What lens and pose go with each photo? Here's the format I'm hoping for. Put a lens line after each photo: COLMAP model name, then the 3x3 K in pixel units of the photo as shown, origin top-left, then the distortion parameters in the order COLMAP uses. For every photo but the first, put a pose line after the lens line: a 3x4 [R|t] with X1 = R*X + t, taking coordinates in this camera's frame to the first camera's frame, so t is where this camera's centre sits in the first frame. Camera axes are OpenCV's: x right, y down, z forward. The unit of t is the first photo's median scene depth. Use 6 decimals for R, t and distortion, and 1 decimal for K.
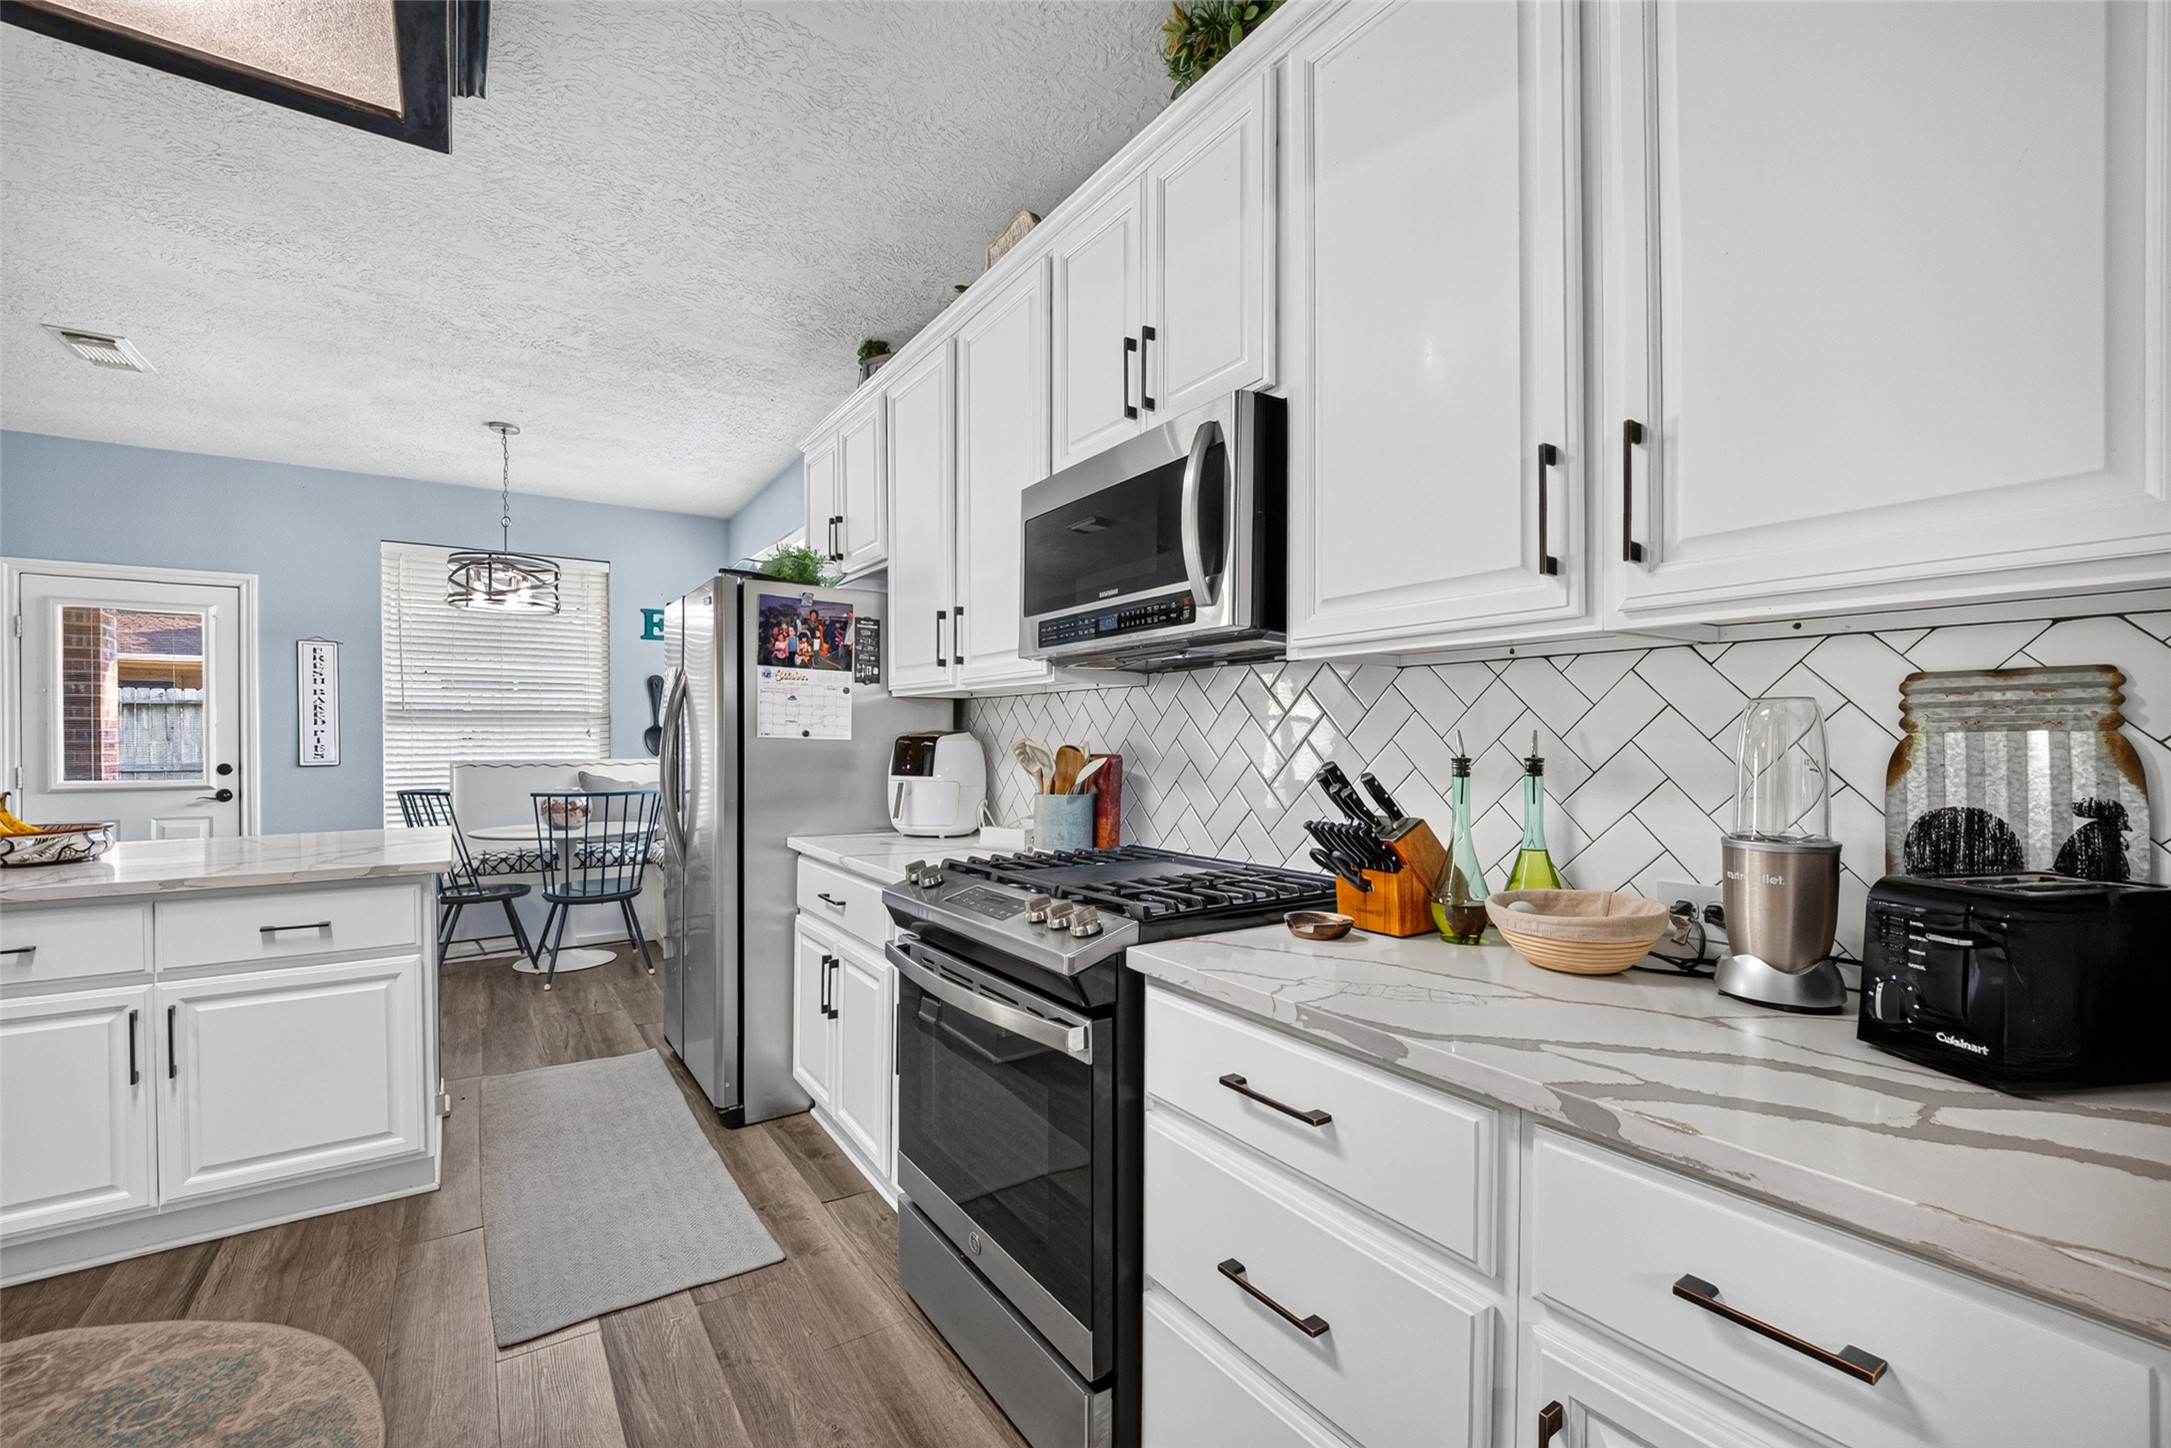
lens RADIAL K [[911.0, 0, 1095.2], [0, 911.0, 746.0], [0, 0, 1]] dist [-0.012385, -0.000471]
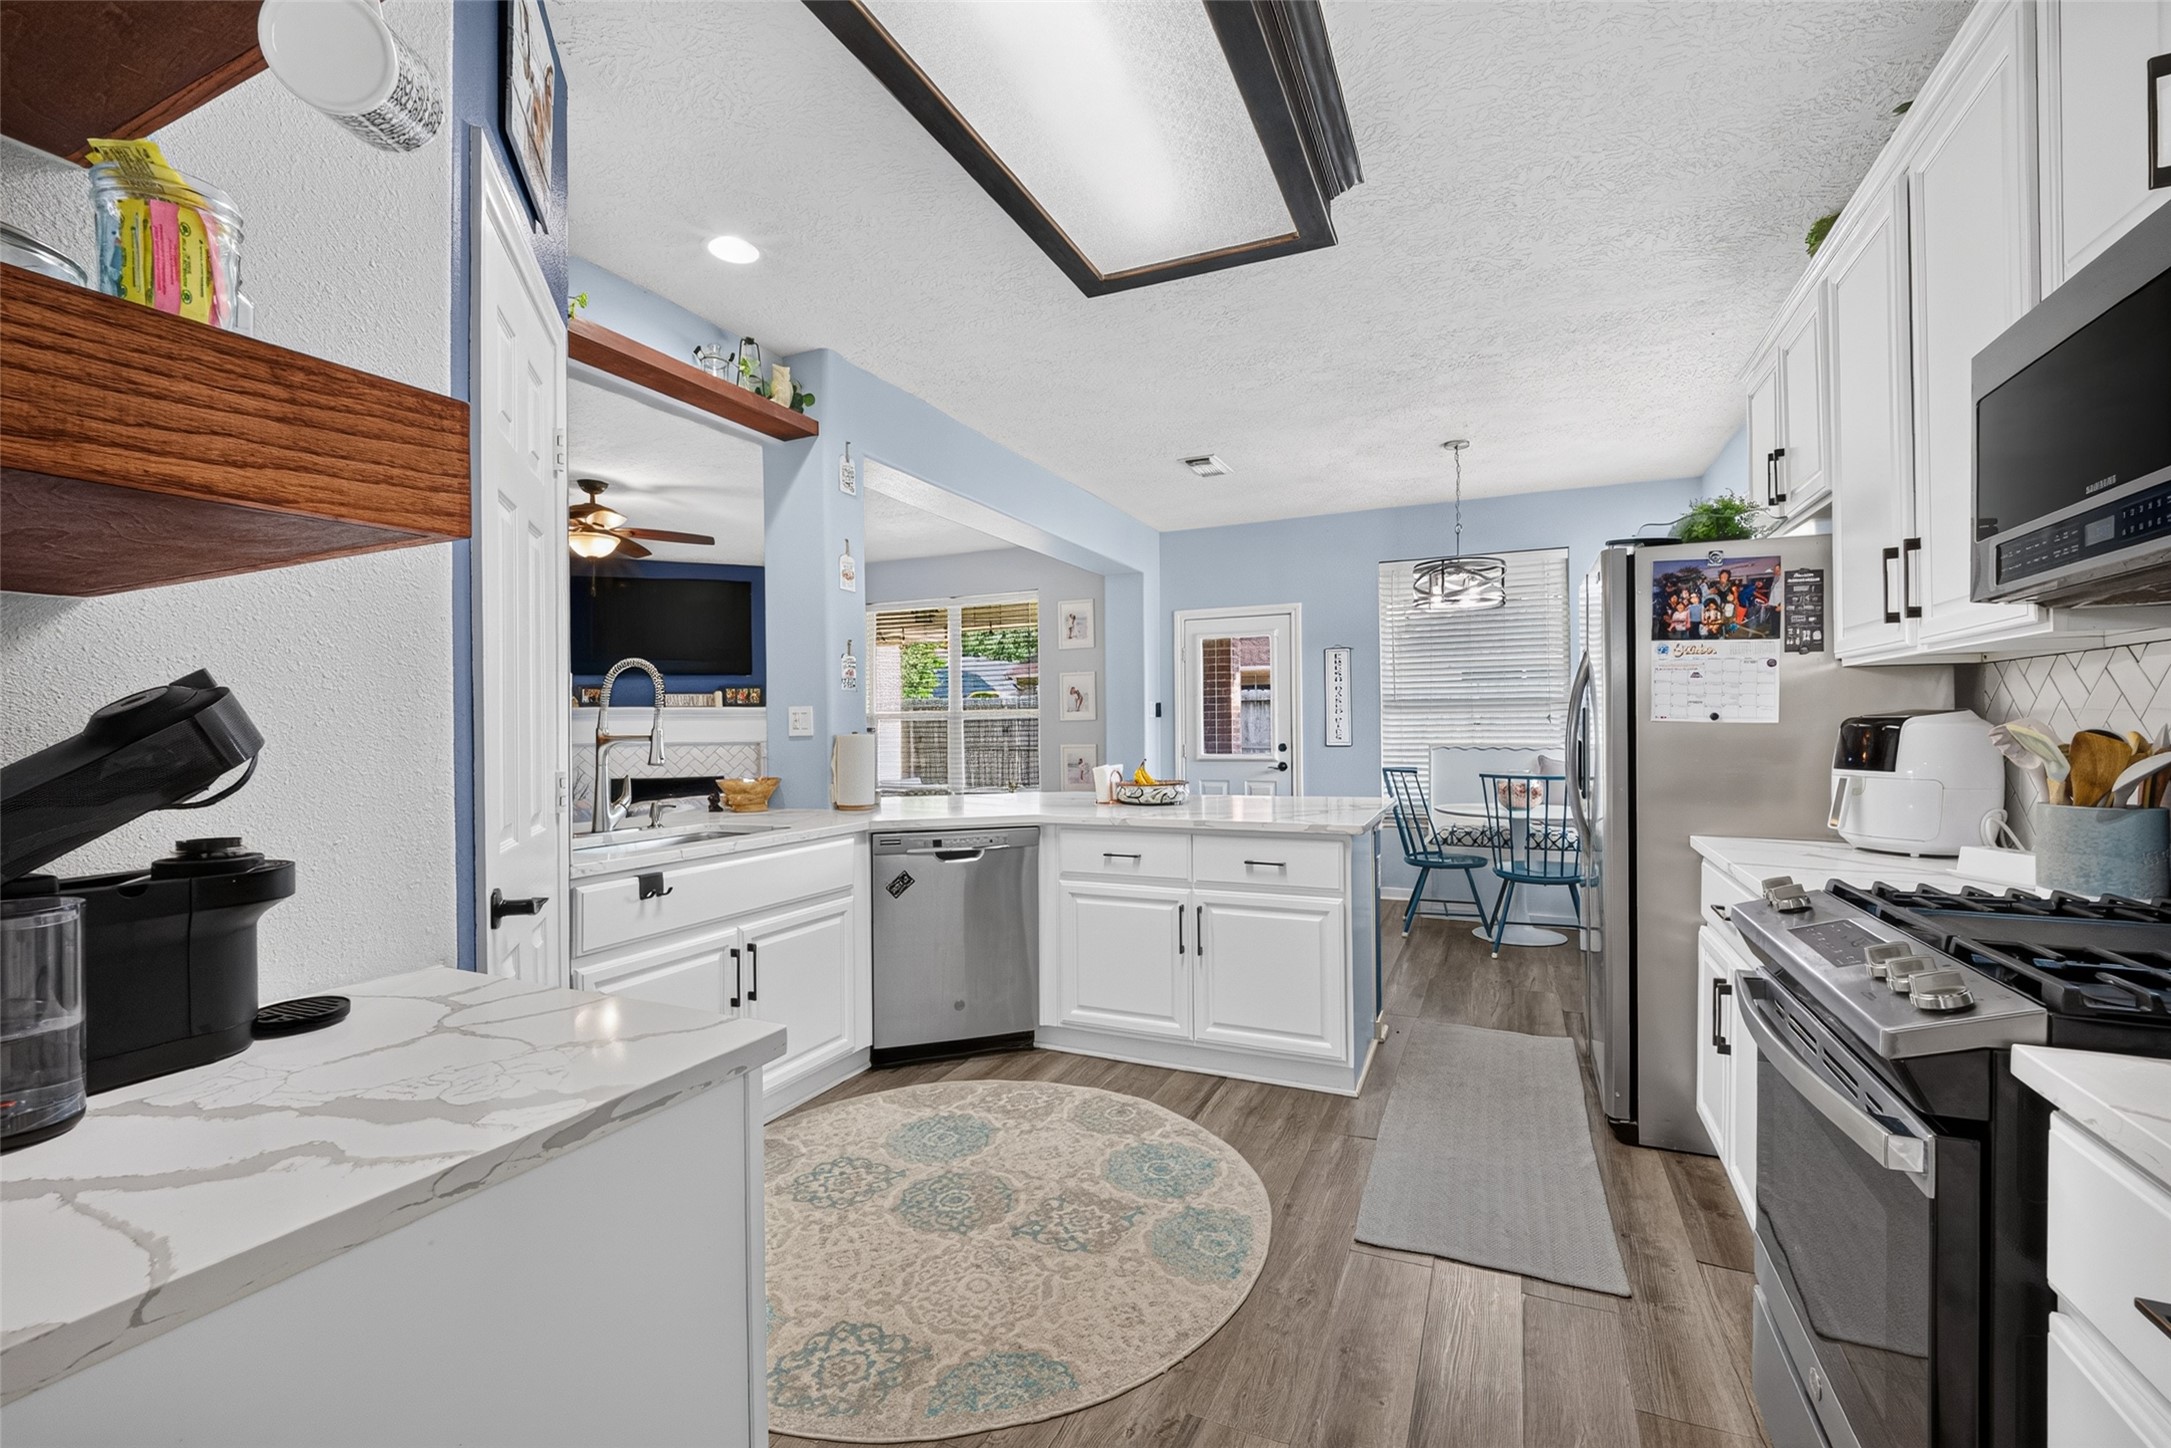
lens RADIAL K [[905.9, 0, 1082.9], [0, 905.9, 726.7], [0, 0, 1]] dist [0.014582, -0.013532]
pose [[0.516112, -0.002571, -0.856518, 0.106636], [-0.001408, 0.999992, -0.003850, 0.000805], [0.856520, 0.003193, 0.516104, 0.048370]]
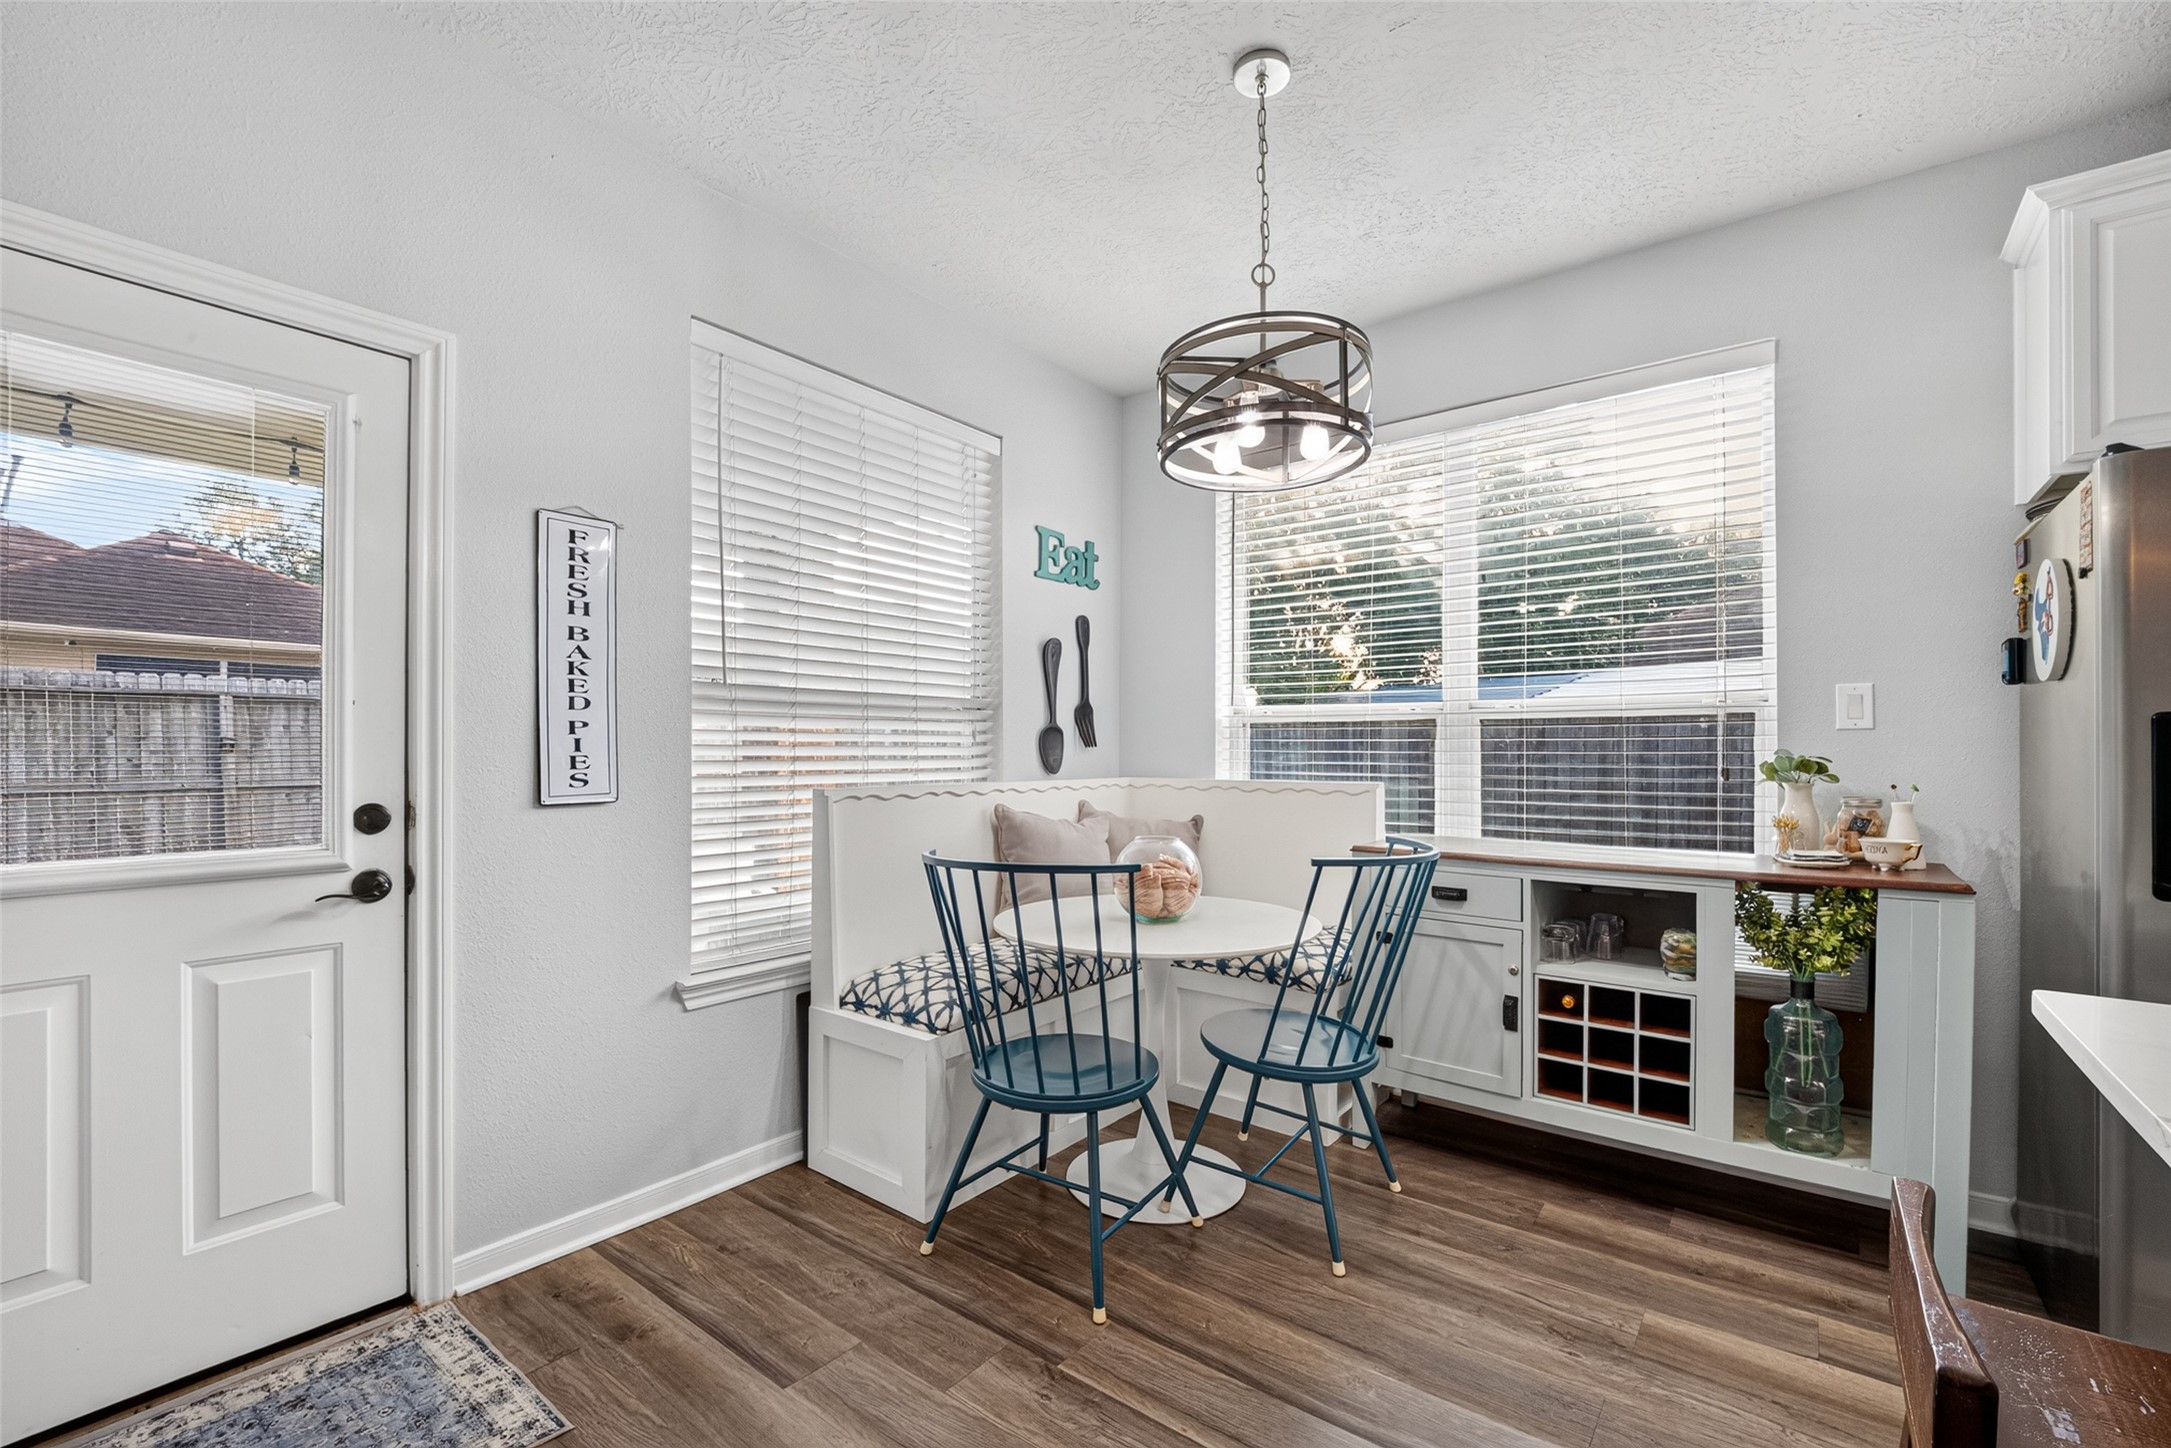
lens RADIAL K [[911.0, 0, 1095.2], [0, 911.0, 746.0], [0, 0, 1]] dist [-0.012385, -0.000471]
pose [[0.951372, 0.002454, 0.308035, -1.451401], [0.001596, 0.999916, -0.012896, 0.000039], [-0.308040, 0.012761, 0.951288, 0.977379]]
